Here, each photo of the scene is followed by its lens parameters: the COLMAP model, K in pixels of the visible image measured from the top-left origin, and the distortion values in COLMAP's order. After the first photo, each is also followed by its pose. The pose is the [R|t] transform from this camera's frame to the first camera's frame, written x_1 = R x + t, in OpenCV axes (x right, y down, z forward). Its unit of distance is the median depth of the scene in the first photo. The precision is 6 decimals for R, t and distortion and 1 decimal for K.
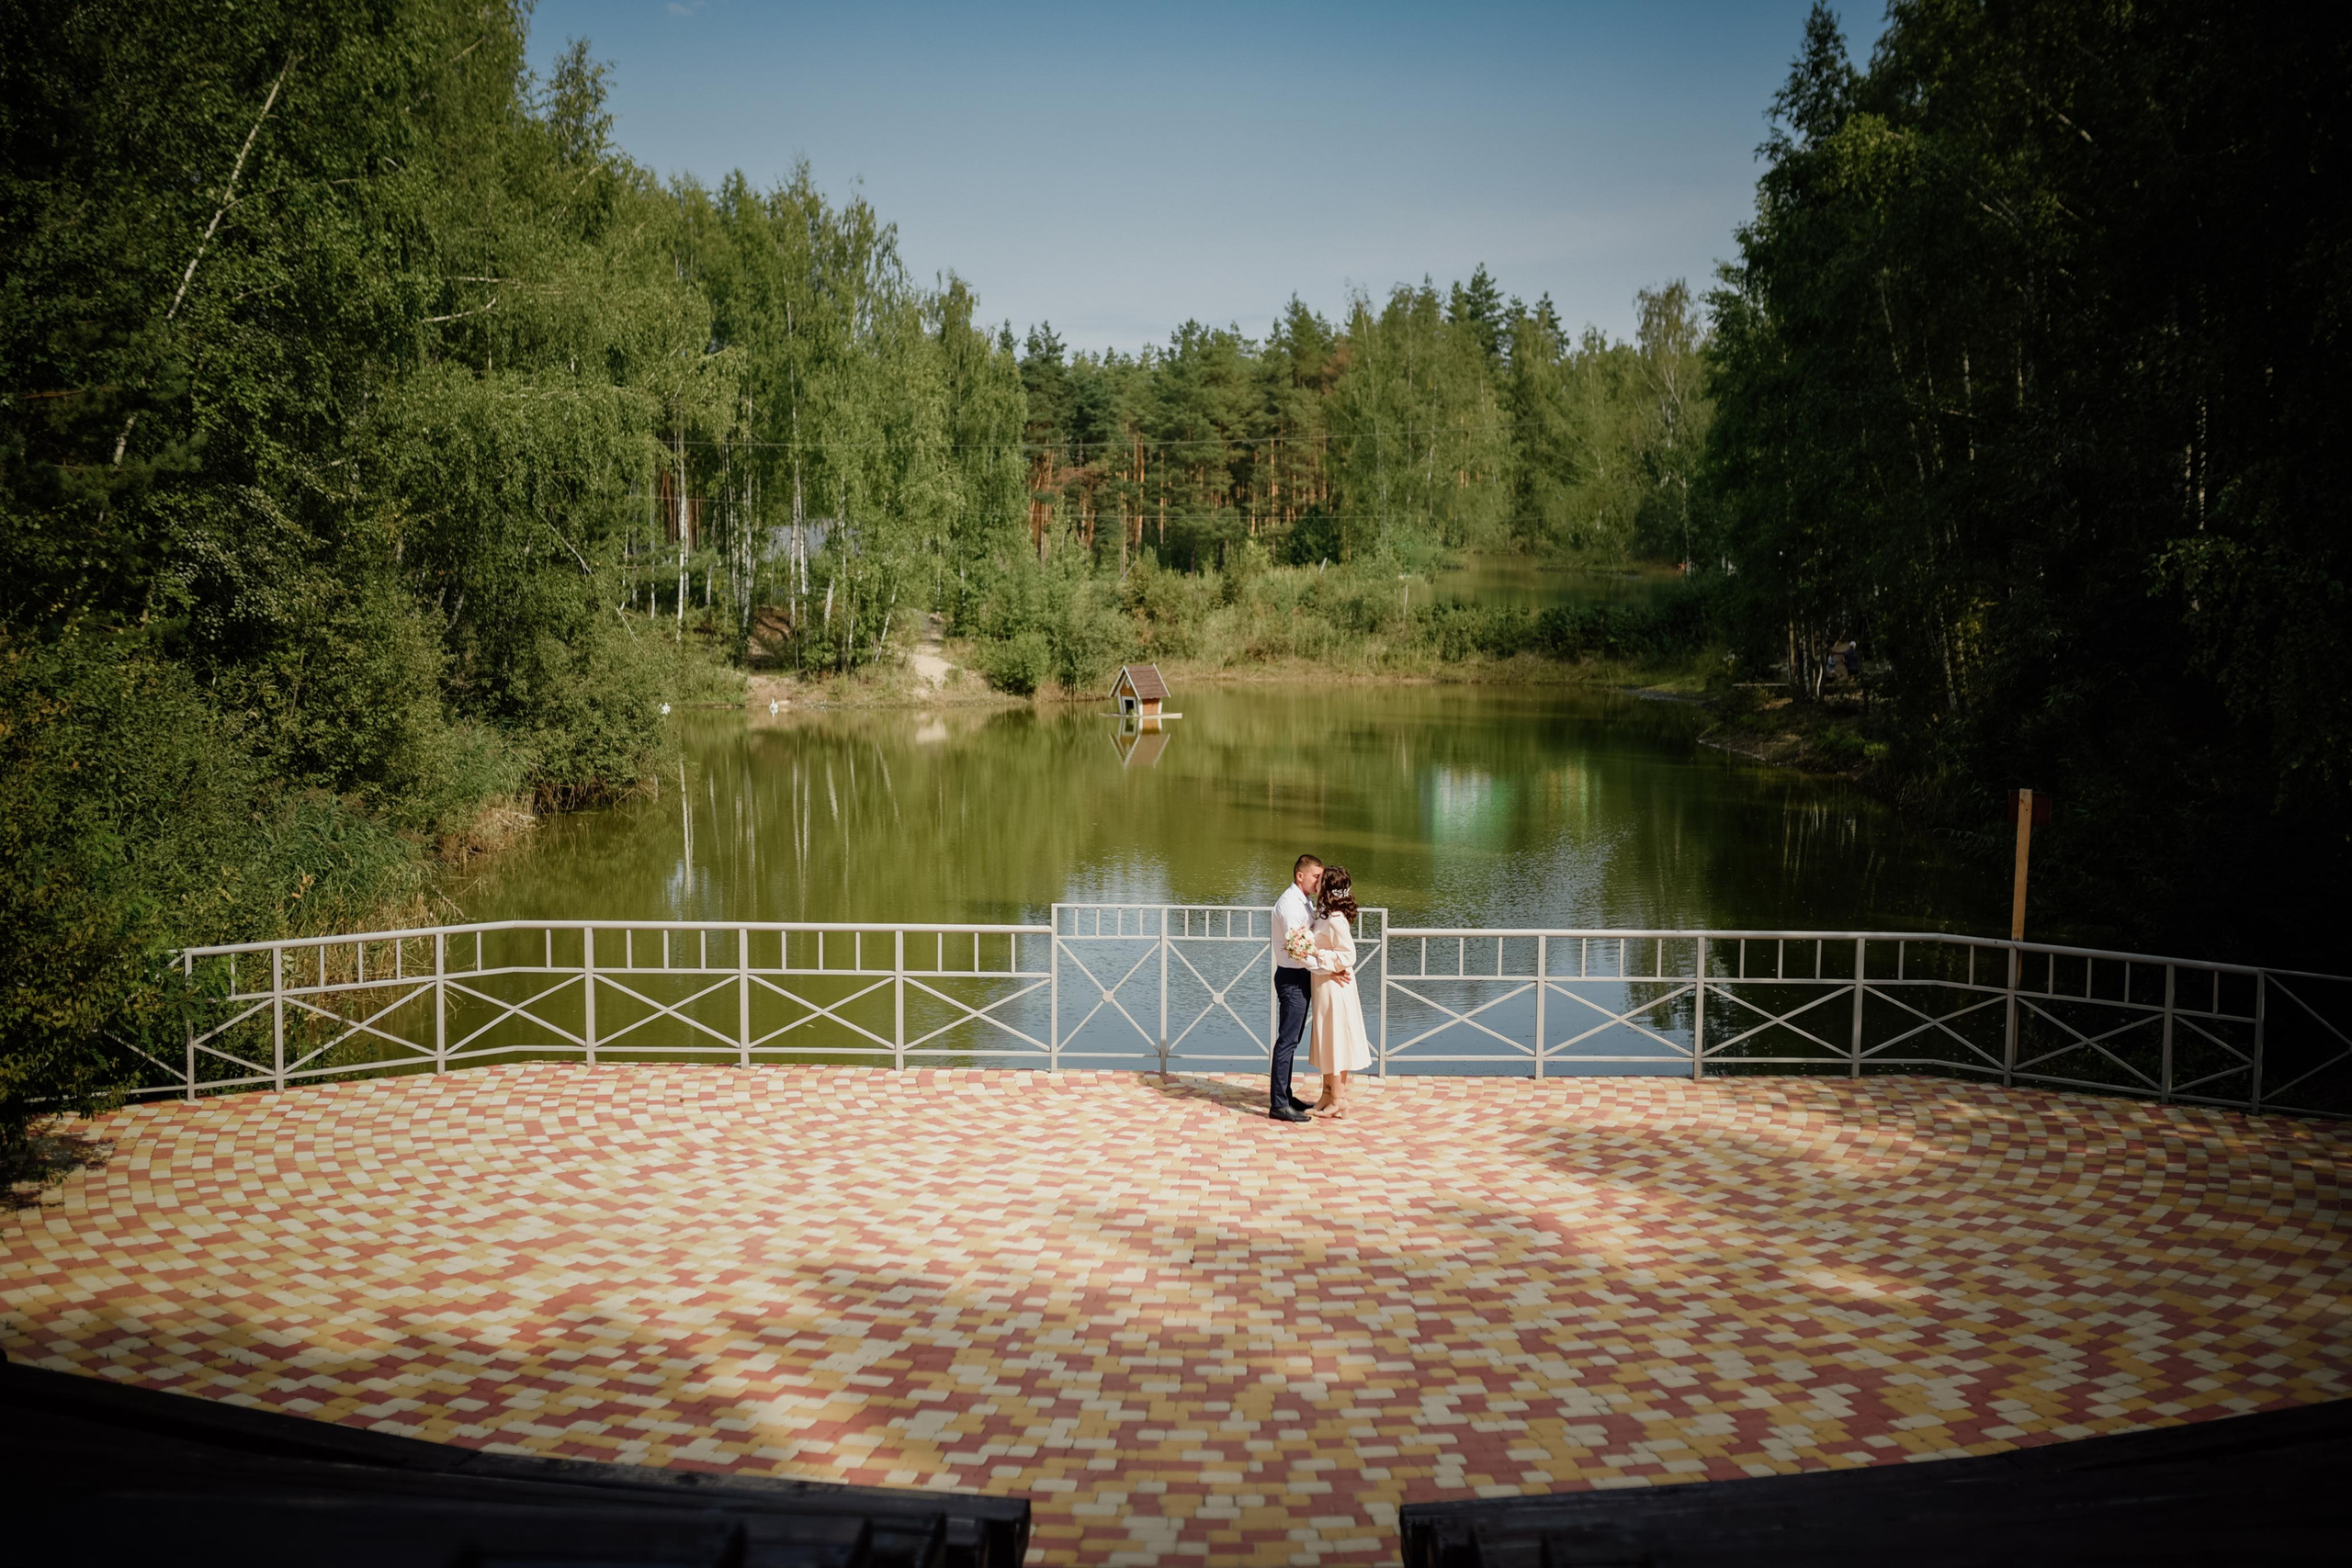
lens RADIAL K [[2359.3, 0, 1176.0], [0, 2359.3, 784.0], [0, 0, 1]] dist [-0.041451, 0.000188]
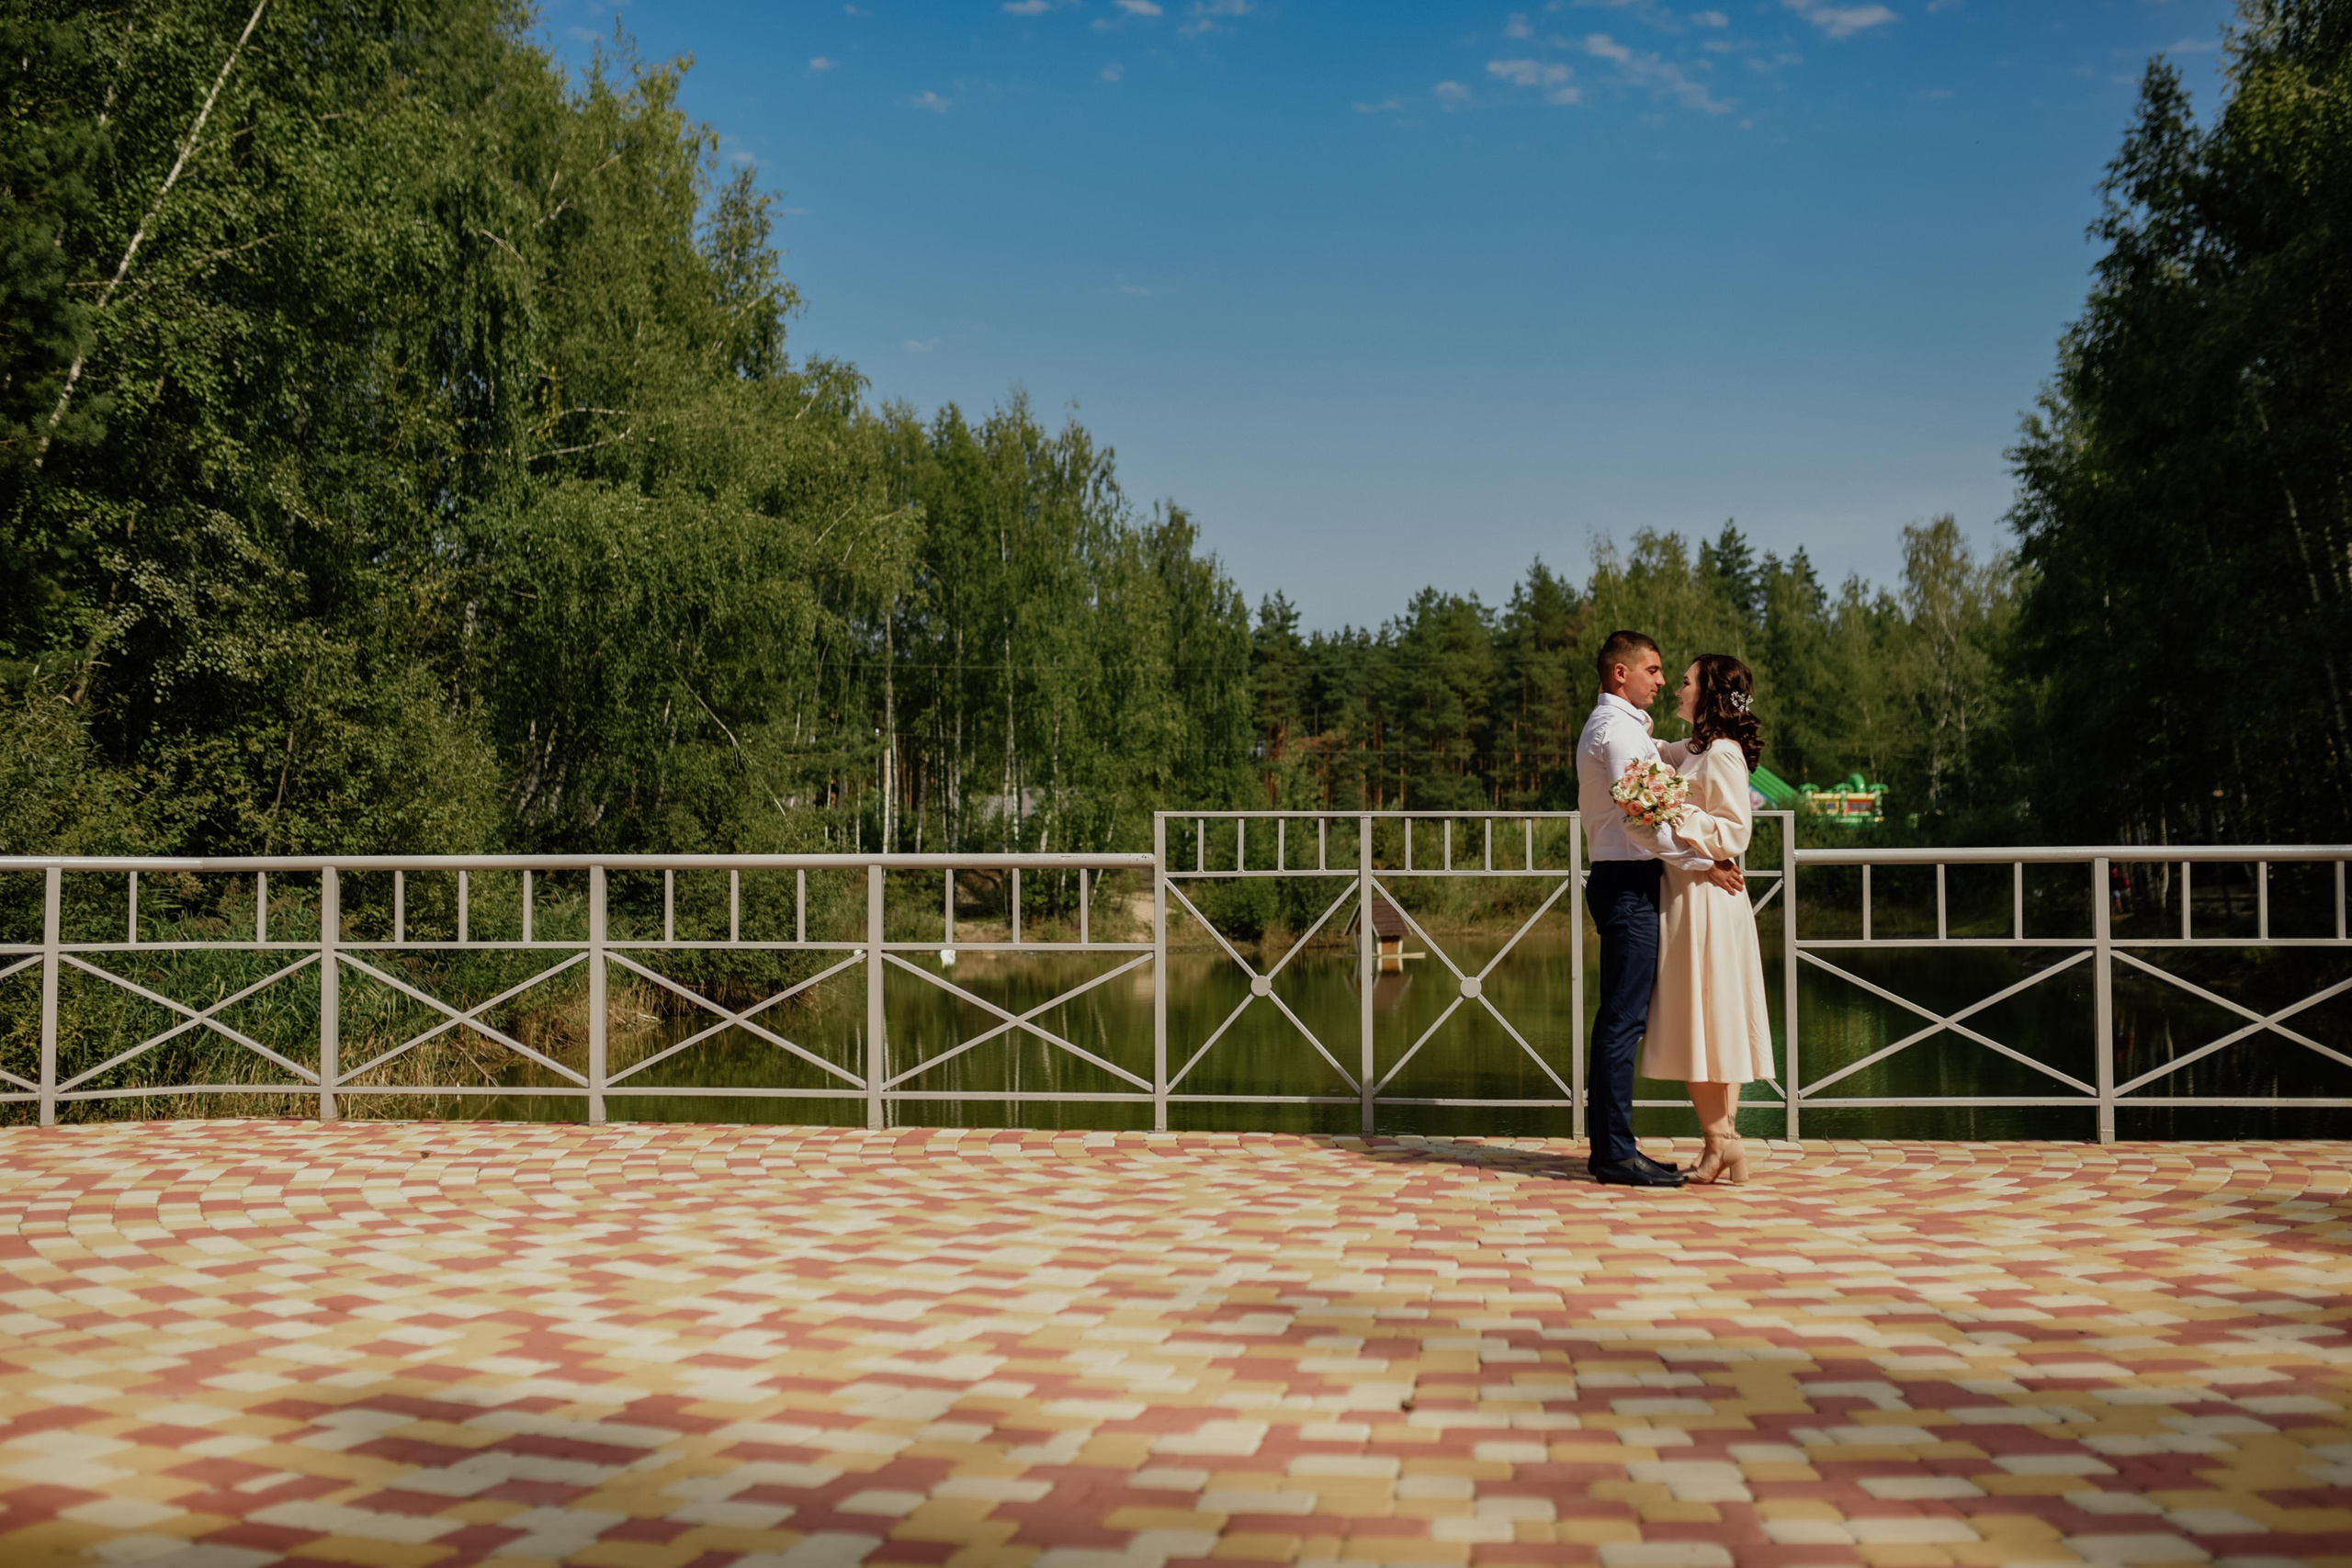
lens RADIAL K [[2359.3, 0, 1176.0], [0, 2359.3, 784.0], [0, 0, 1]] dist [-0.041451, 0.000188]
pose [[0.994708, -0.014005, -0.101787, 0.001190], [0.000829, 0.991728, -0.128357, 0.020095], [0.102742, 0.127593, 0.986491, 0.083489]]
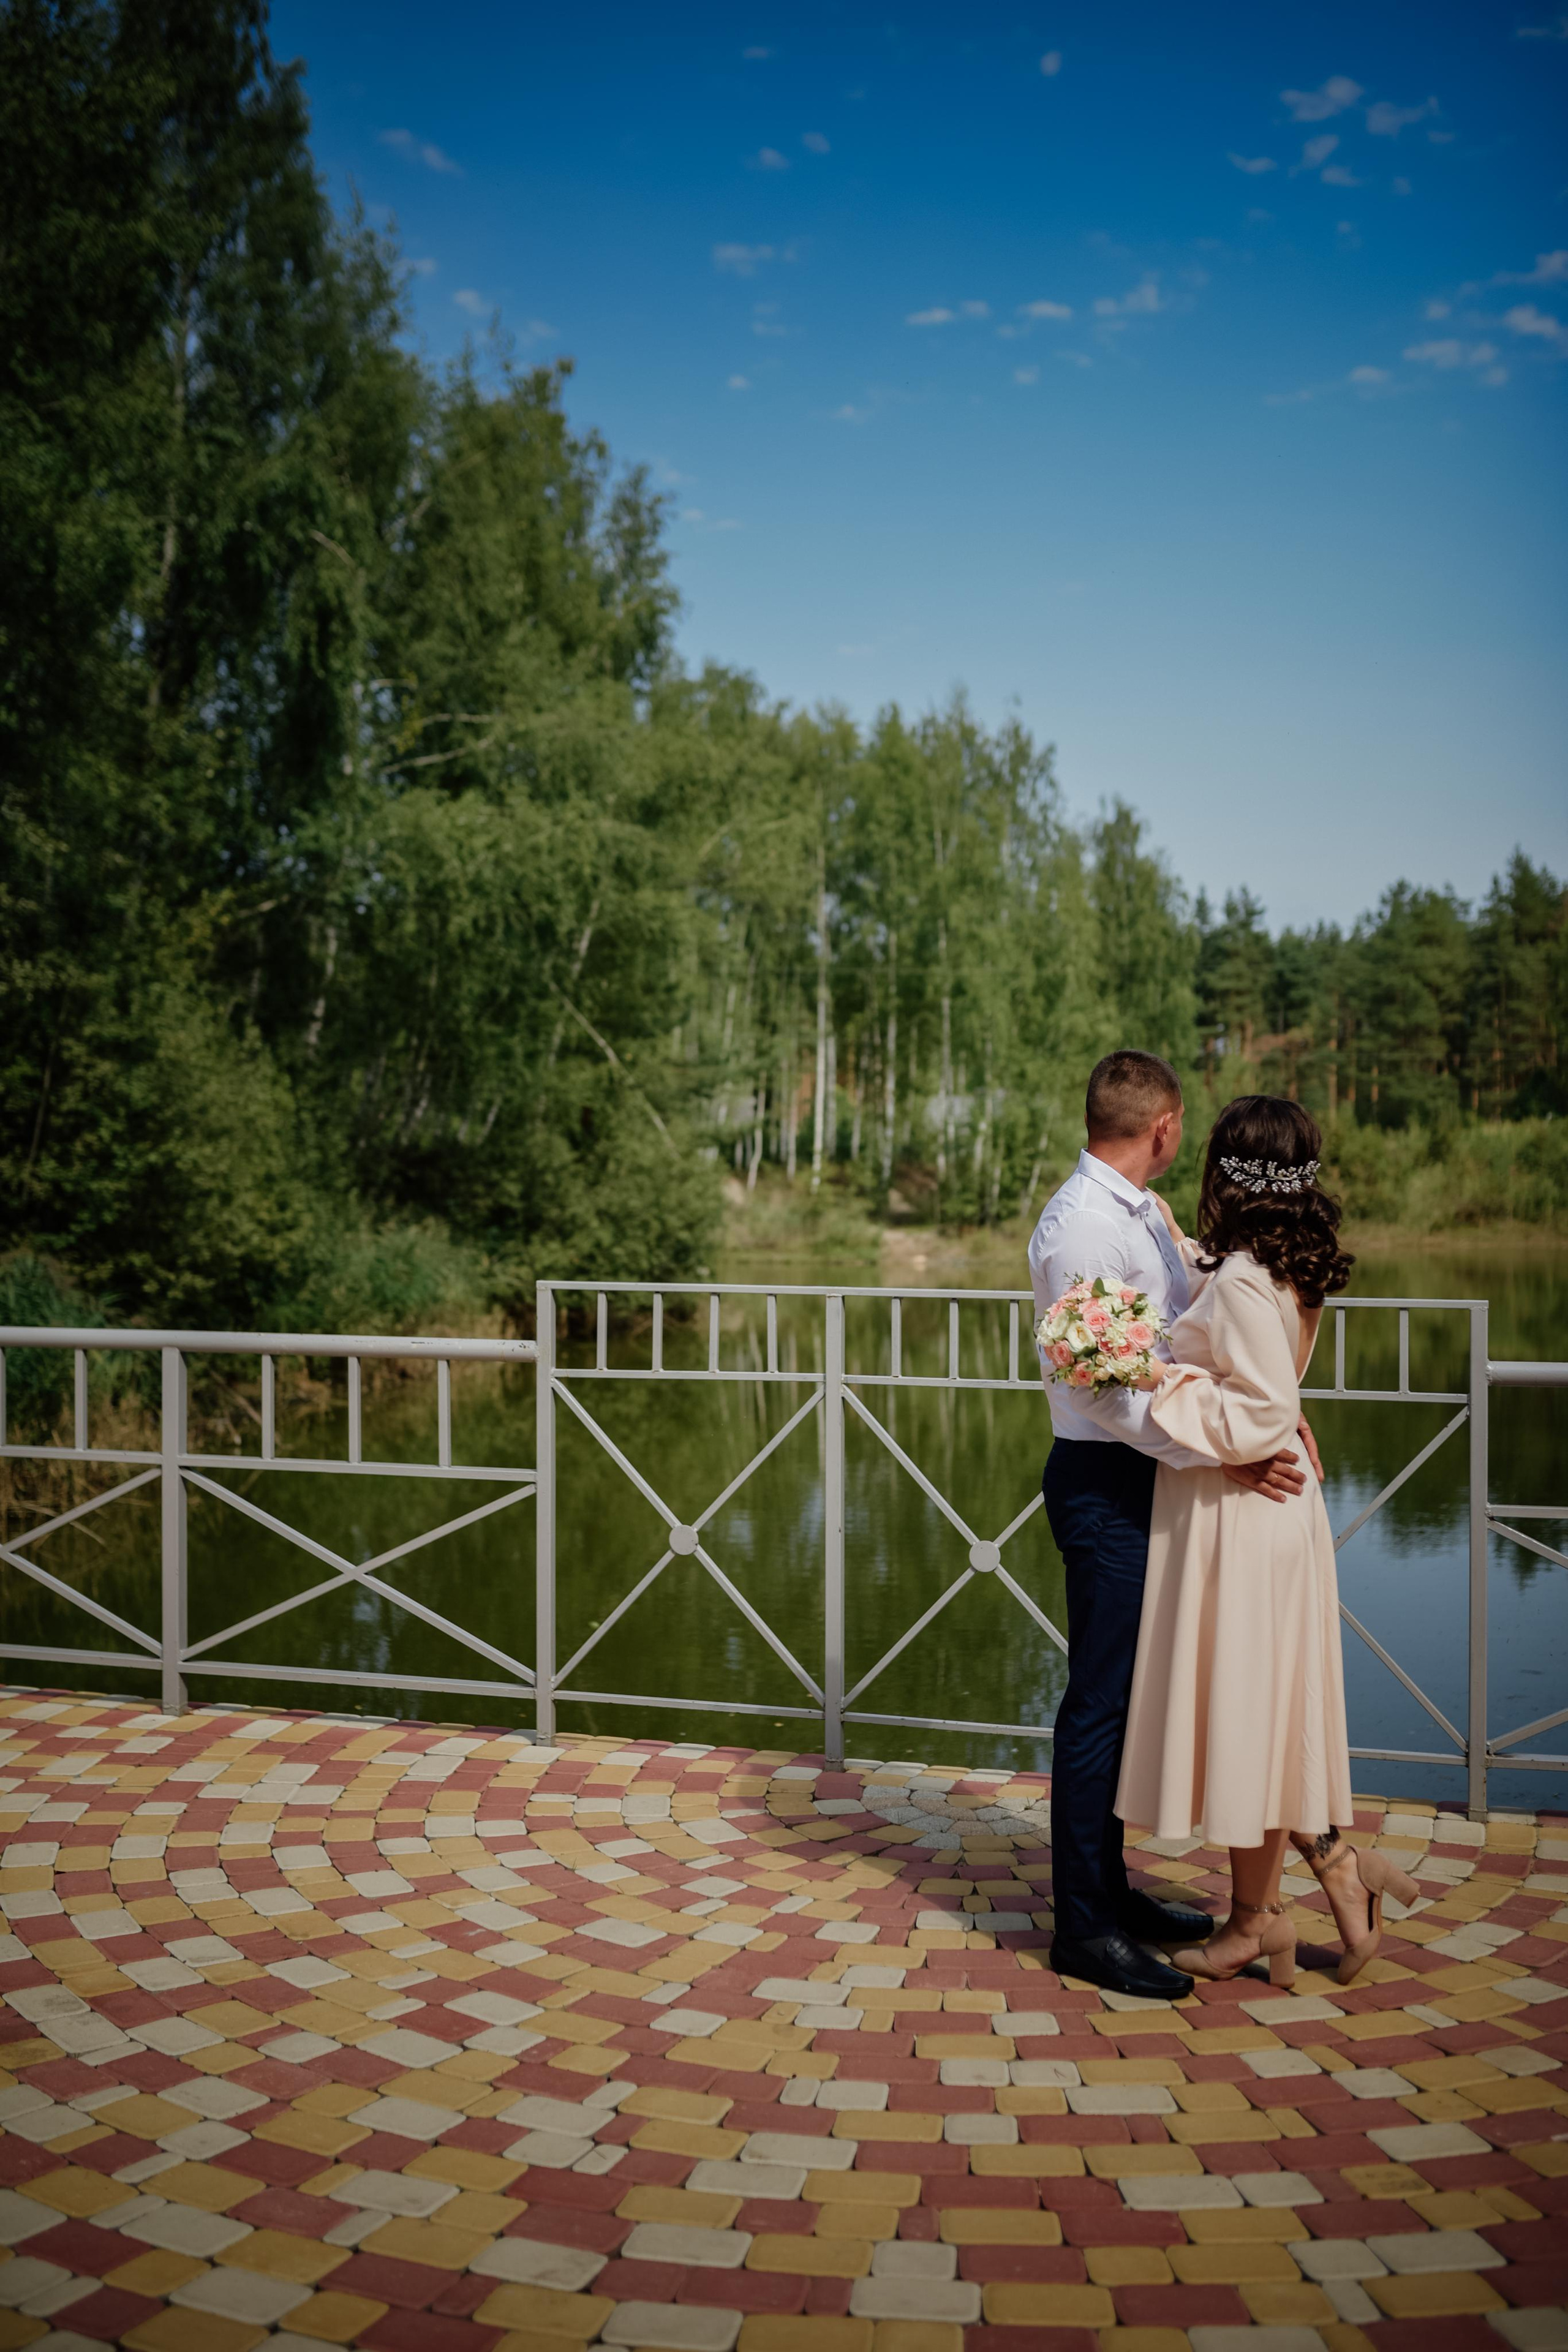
lens RADIAL K [[2340.4, 0, 775.6], [0, 2340.4, 1102.2], [0, 0, 1]] dist [-0.075766, 0.226521]
pose [[0.965459, -0.012566, -0.260252, 0.014076], [-0.018642, 0.992945, -0.117100, 0.011565], [0.259888, 0.117907, 0.958413, 0.115978]]
